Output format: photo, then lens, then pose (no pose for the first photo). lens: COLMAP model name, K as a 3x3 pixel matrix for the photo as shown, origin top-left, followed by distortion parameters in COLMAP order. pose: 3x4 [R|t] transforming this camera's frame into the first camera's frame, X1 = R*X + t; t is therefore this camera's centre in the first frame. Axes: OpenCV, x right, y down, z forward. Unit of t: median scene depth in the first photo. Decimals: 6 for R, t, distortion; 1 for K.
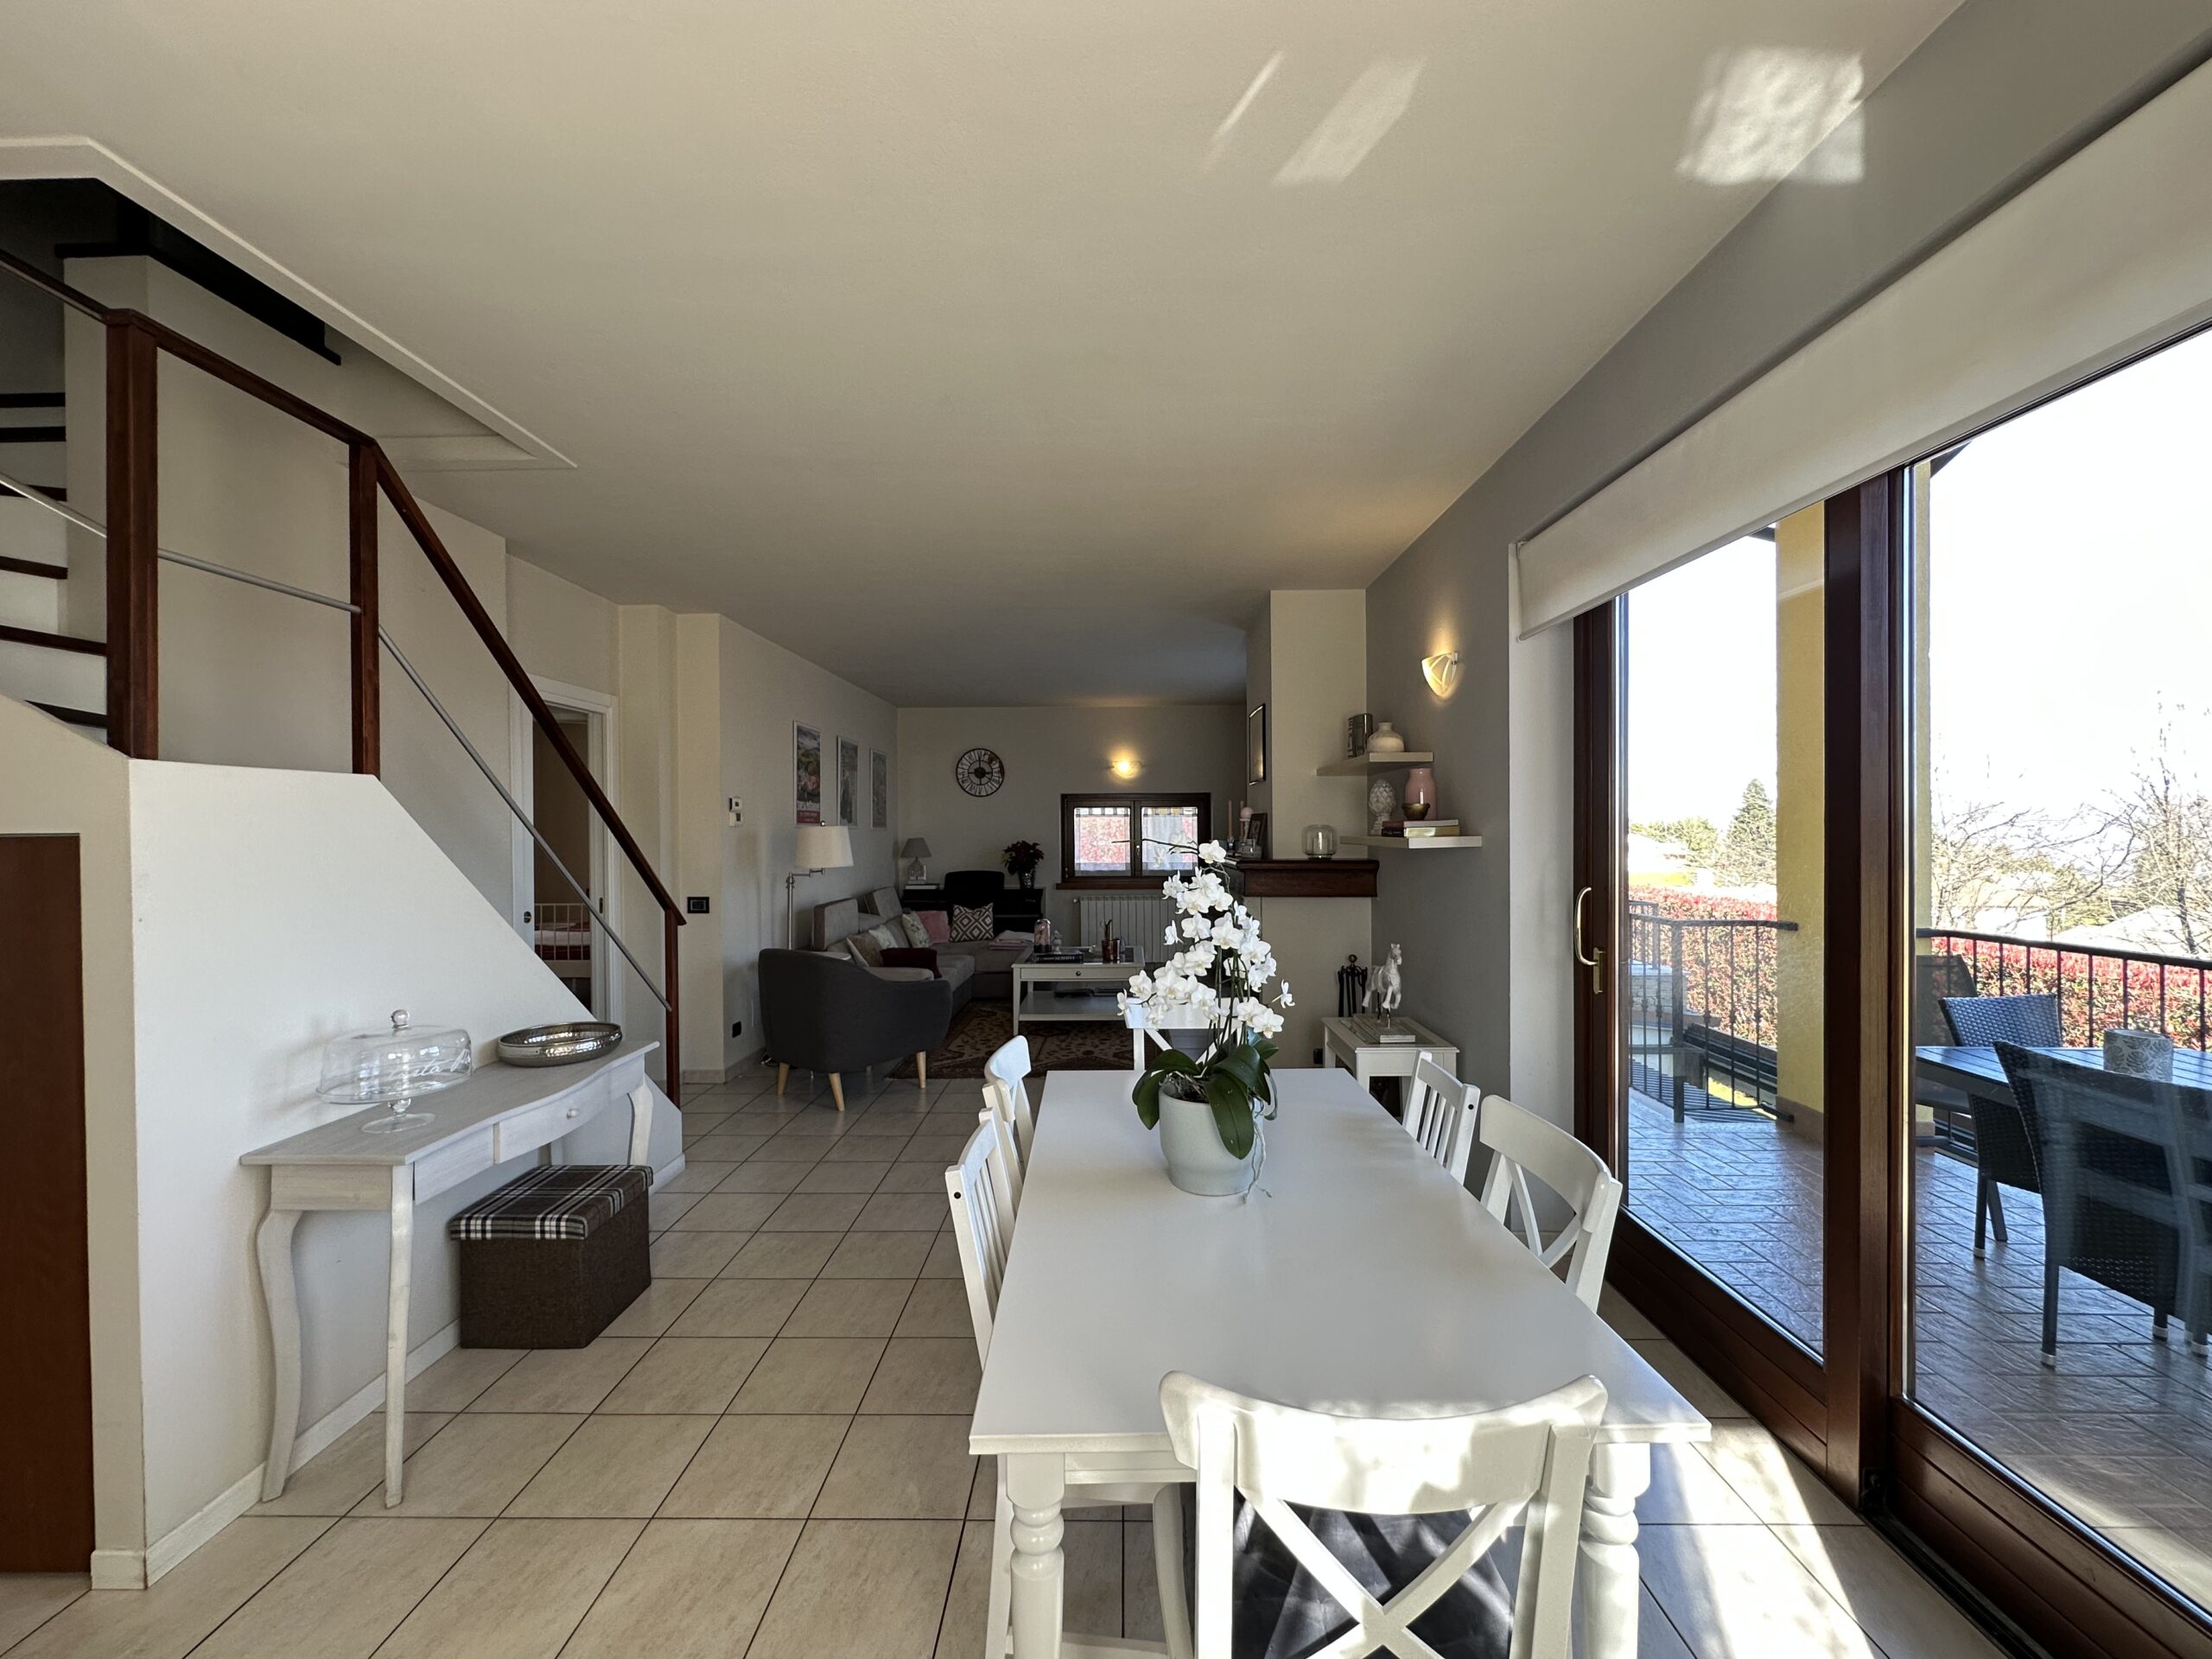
lens RADIAL K [[882.3, 0, 1107.7], [0, 882.3, 832.1], [0, 0, 1]] dist [-0.004667, 0.001257]
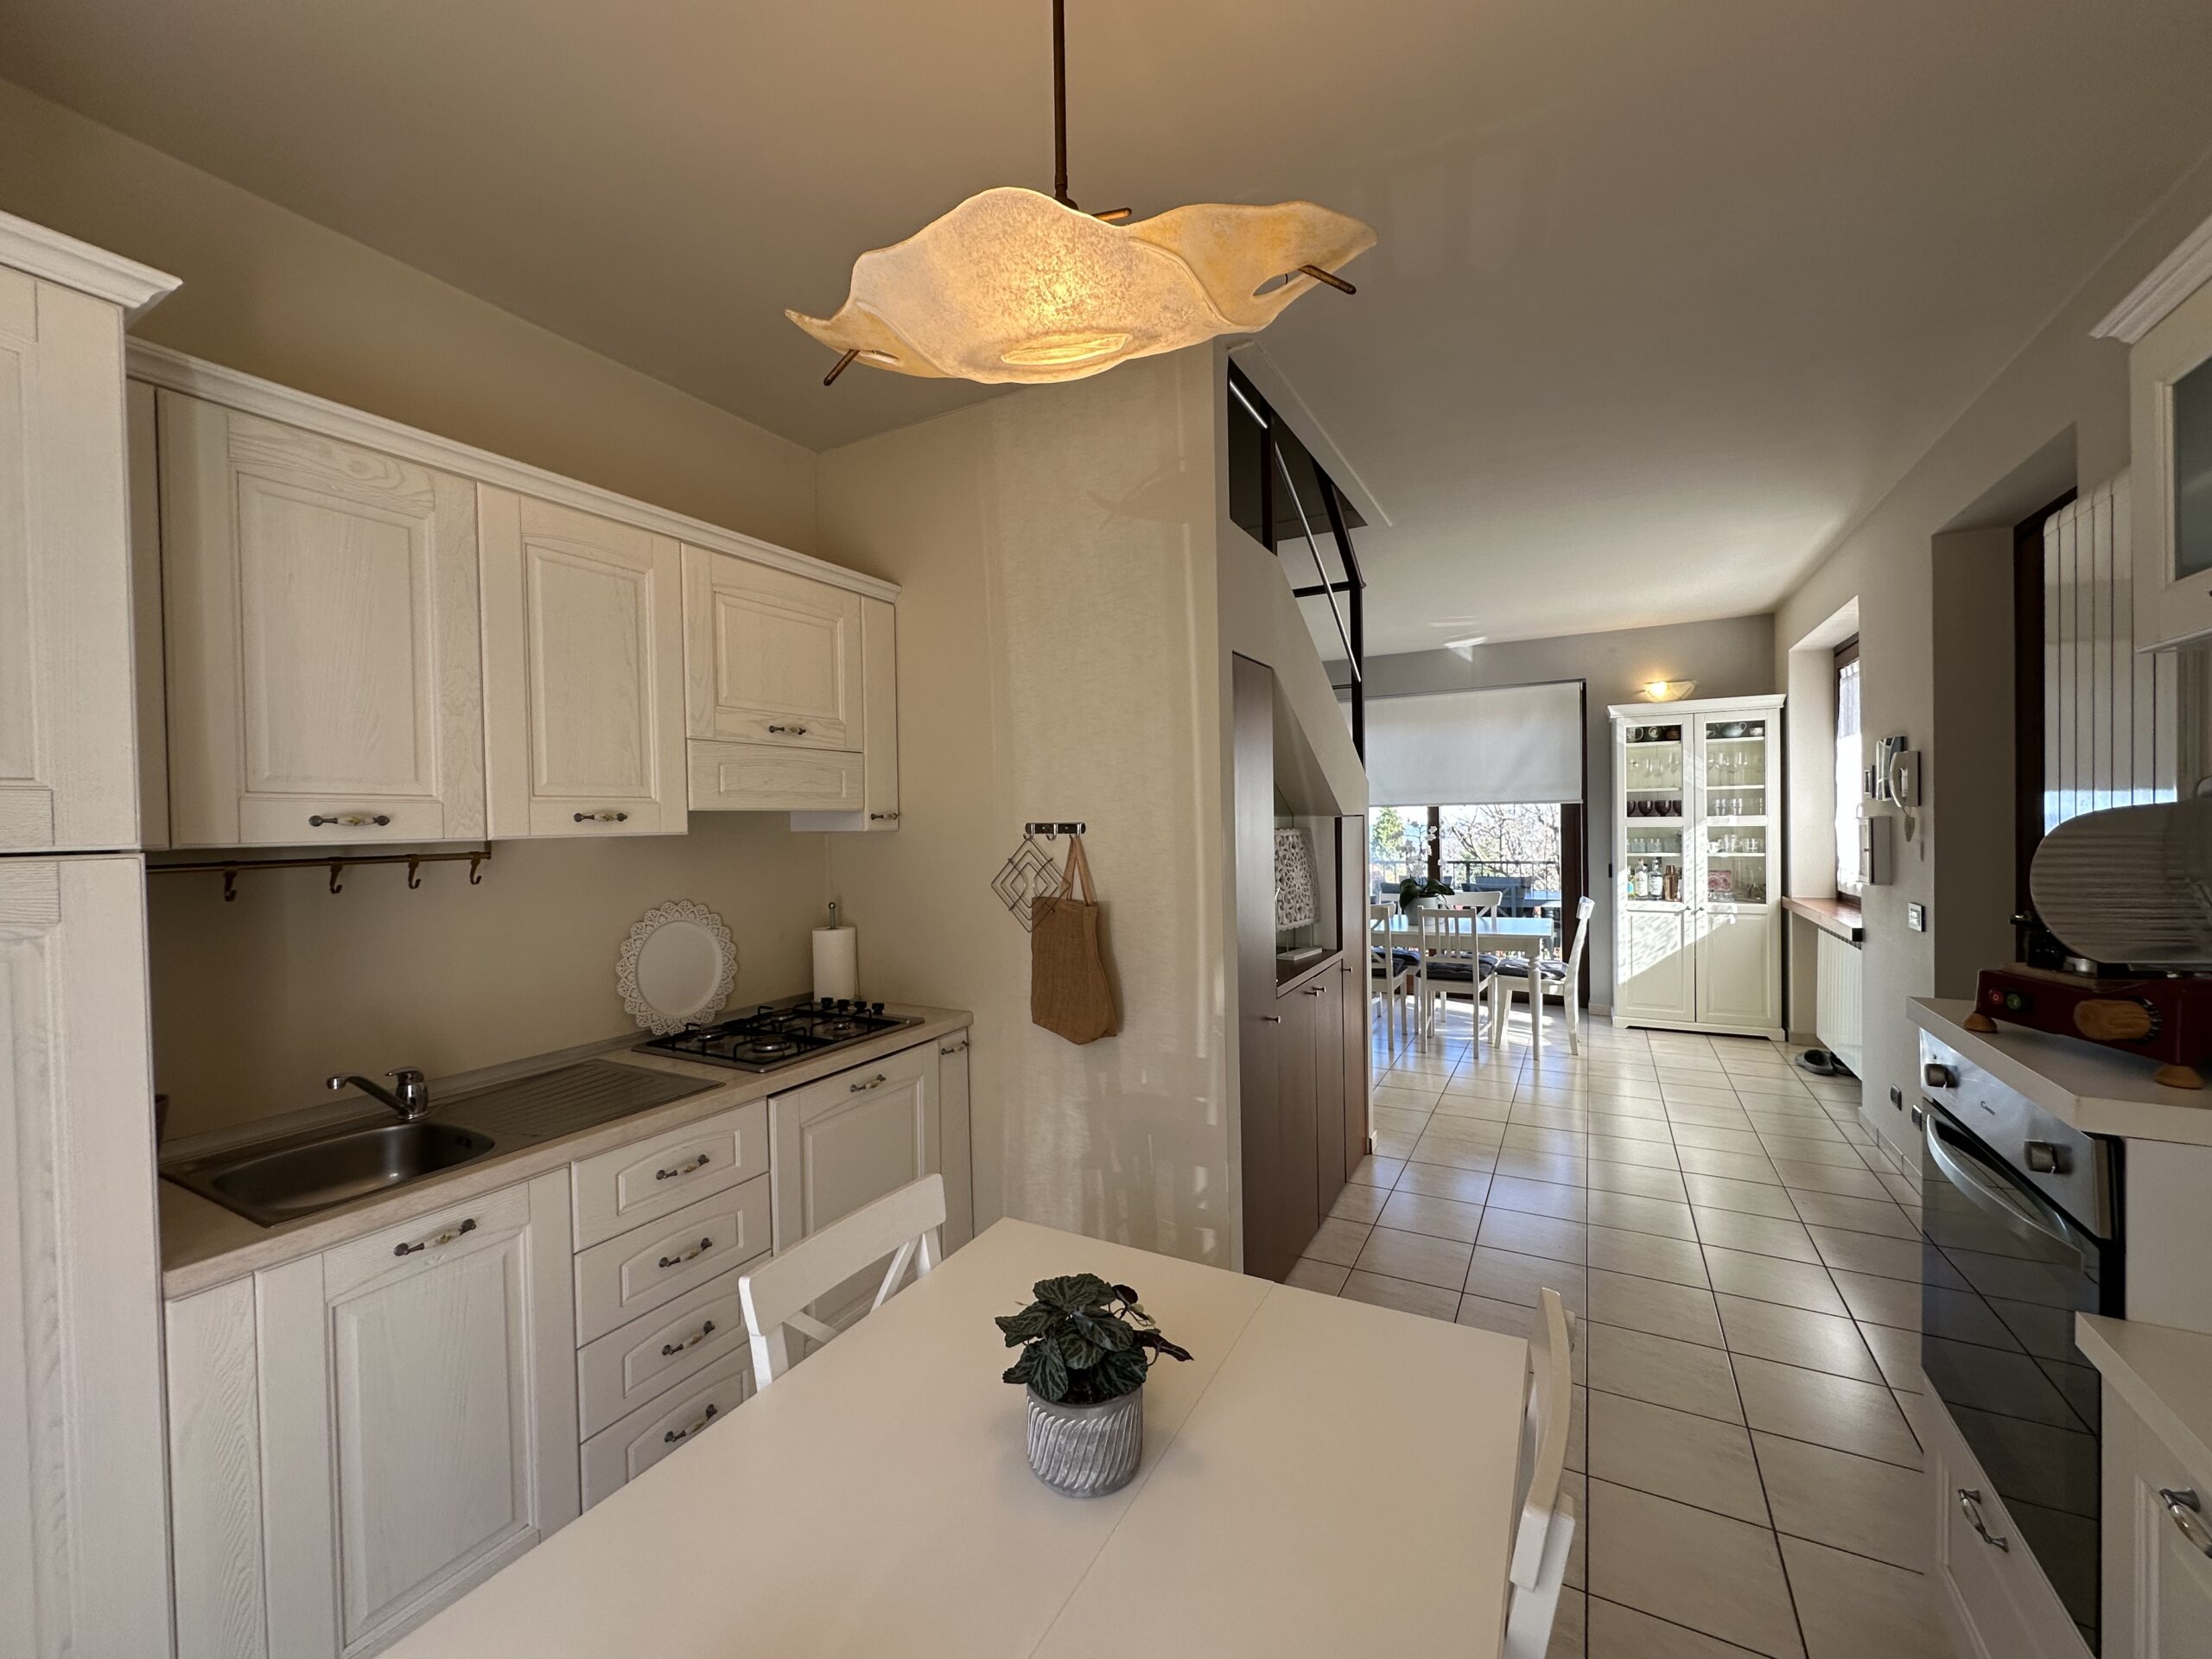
lens RADIAL K [[882.3, 0, 1107.1], [0, 882.3, 833.7], [0, 0, 1]] dist [-0.004667, 0.001257]
pose [[0.467655, -0.018776, 0.883711, -0.922913], [0.024069, 0.999674, 0.008502, 0.001571], [-0.883583, 0.017293, 0.467955, 0.142494]]
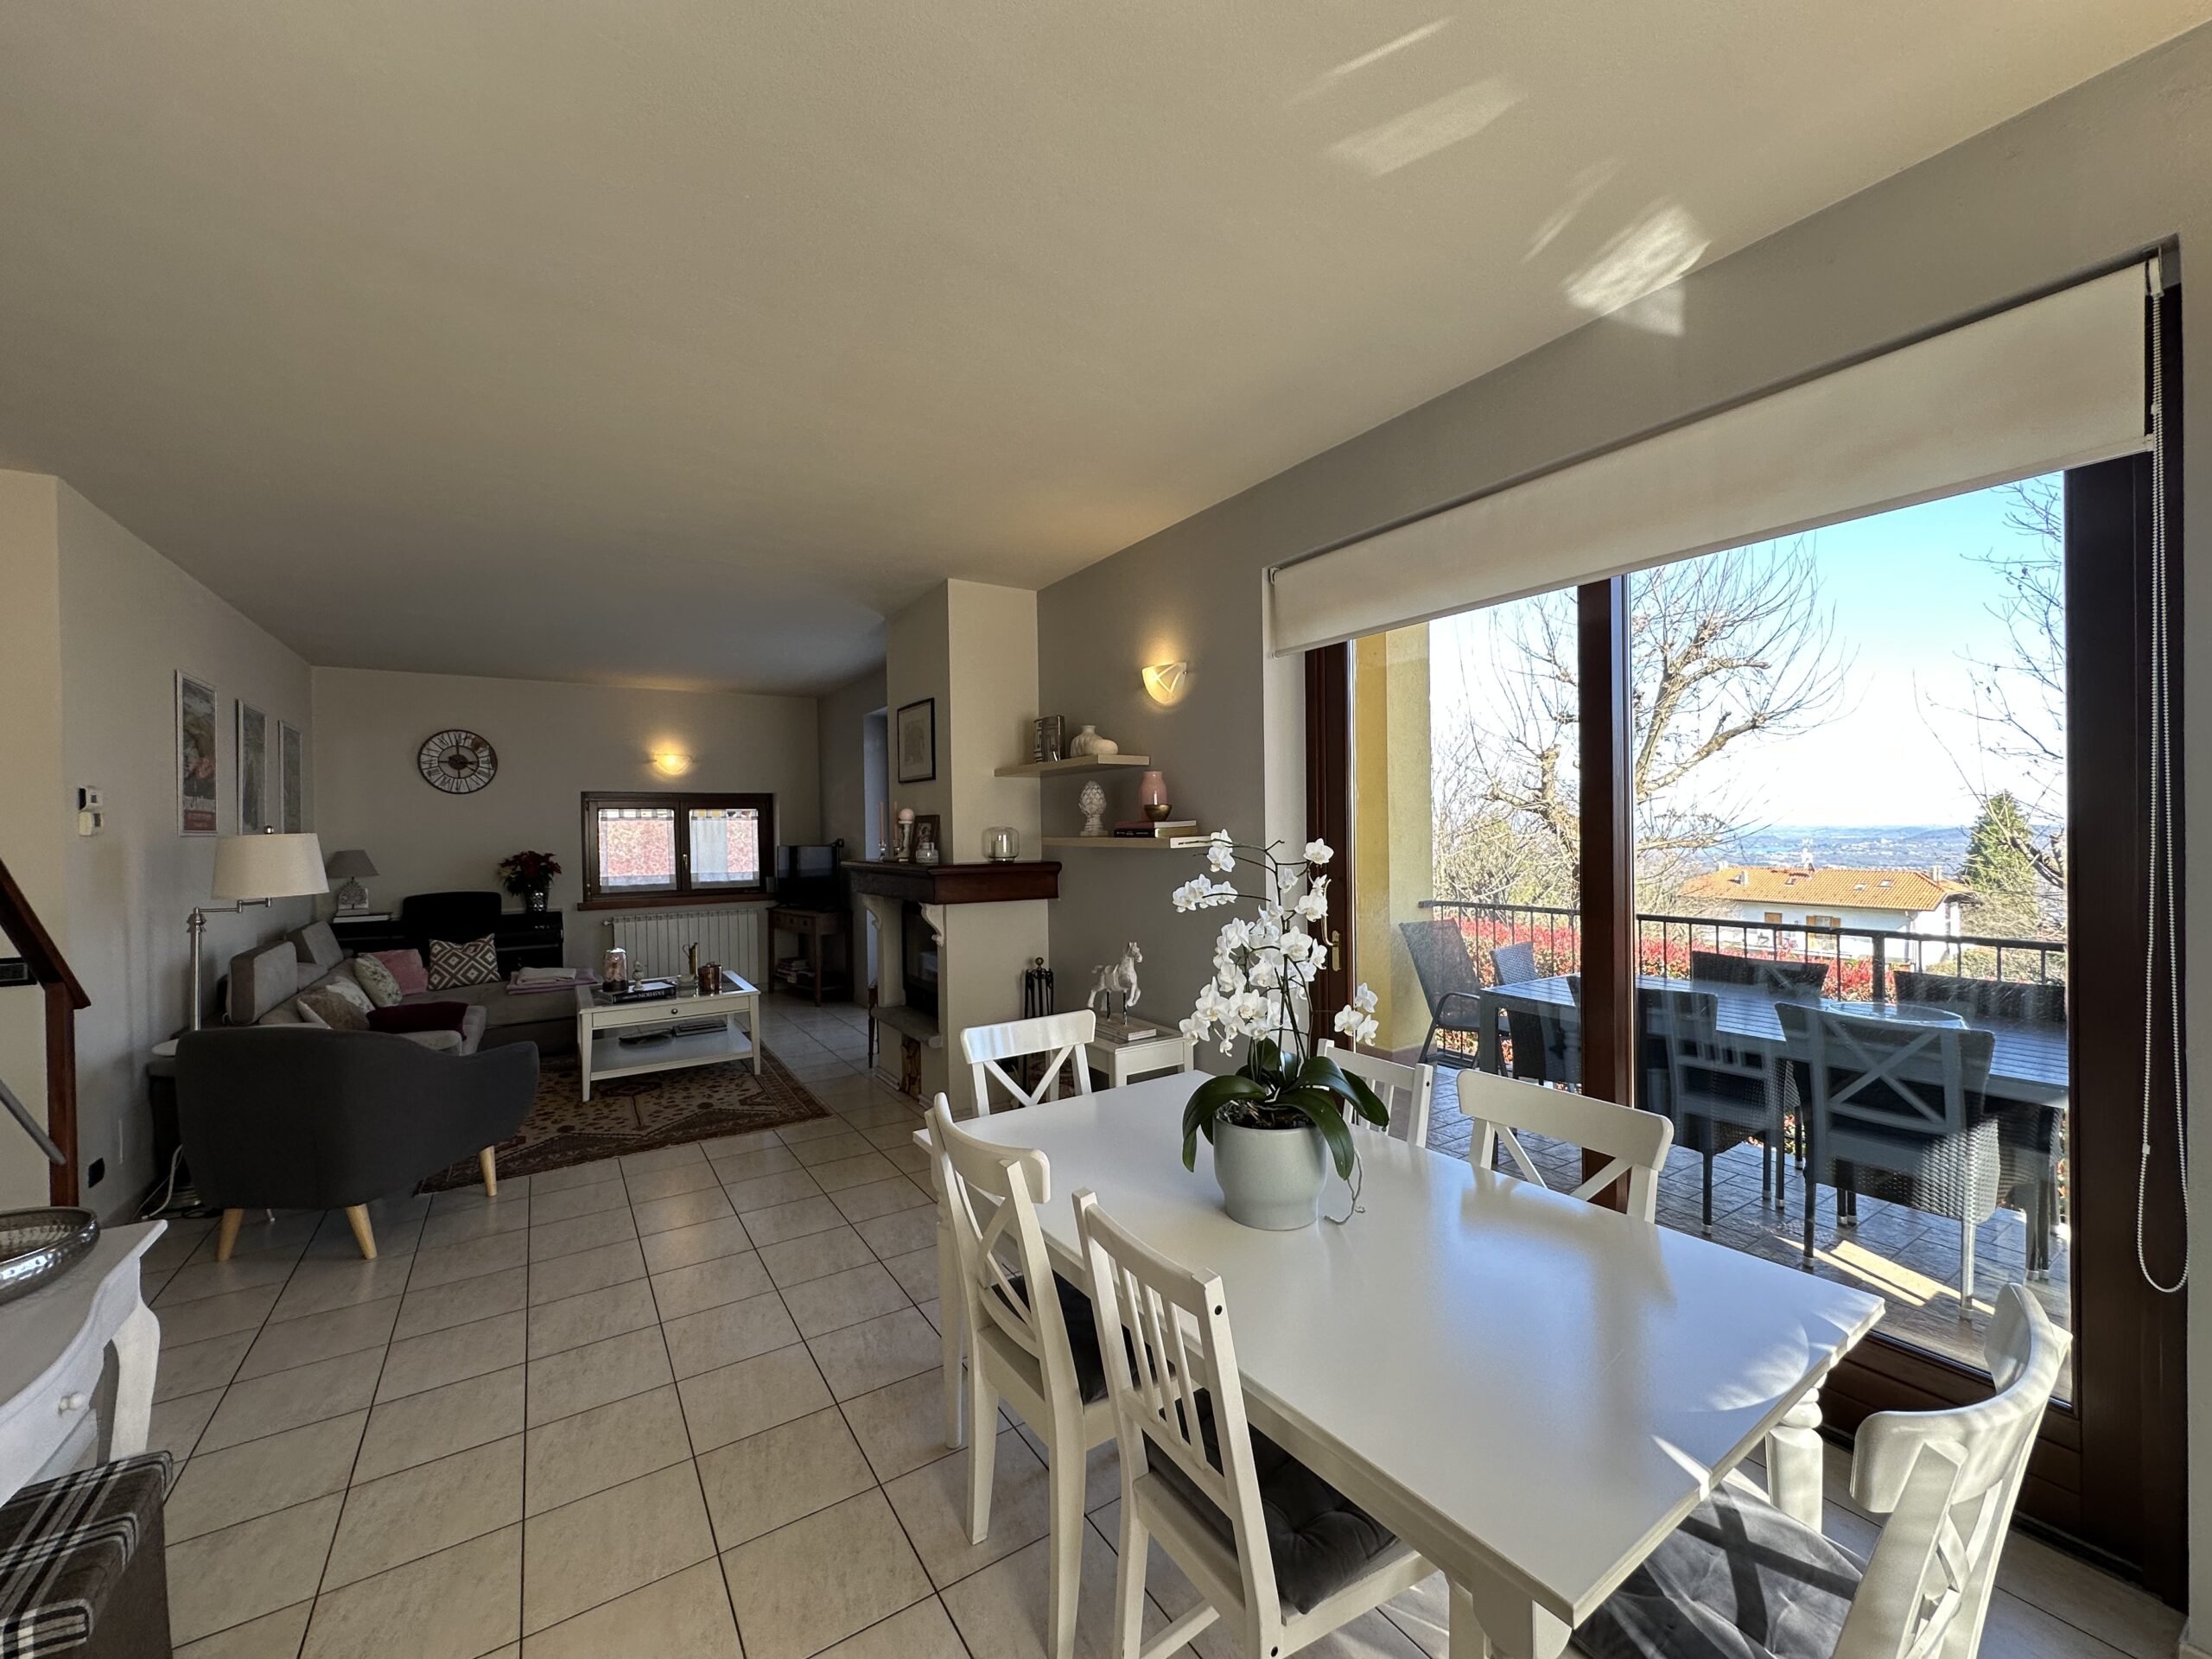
lens RADIAL K [[882.3, 0, 1106.7], [0, 882.3, 832.3], [0, 0, 1]] dist [-0.004667, 0.001257]
pose [[0.829928, -0.008708, 0.557802, -0.150228], [0.011596, 0.999931, -0.001643, 0.000385], [-0.557750, 0.007832, 0.829972, 0.094867]]
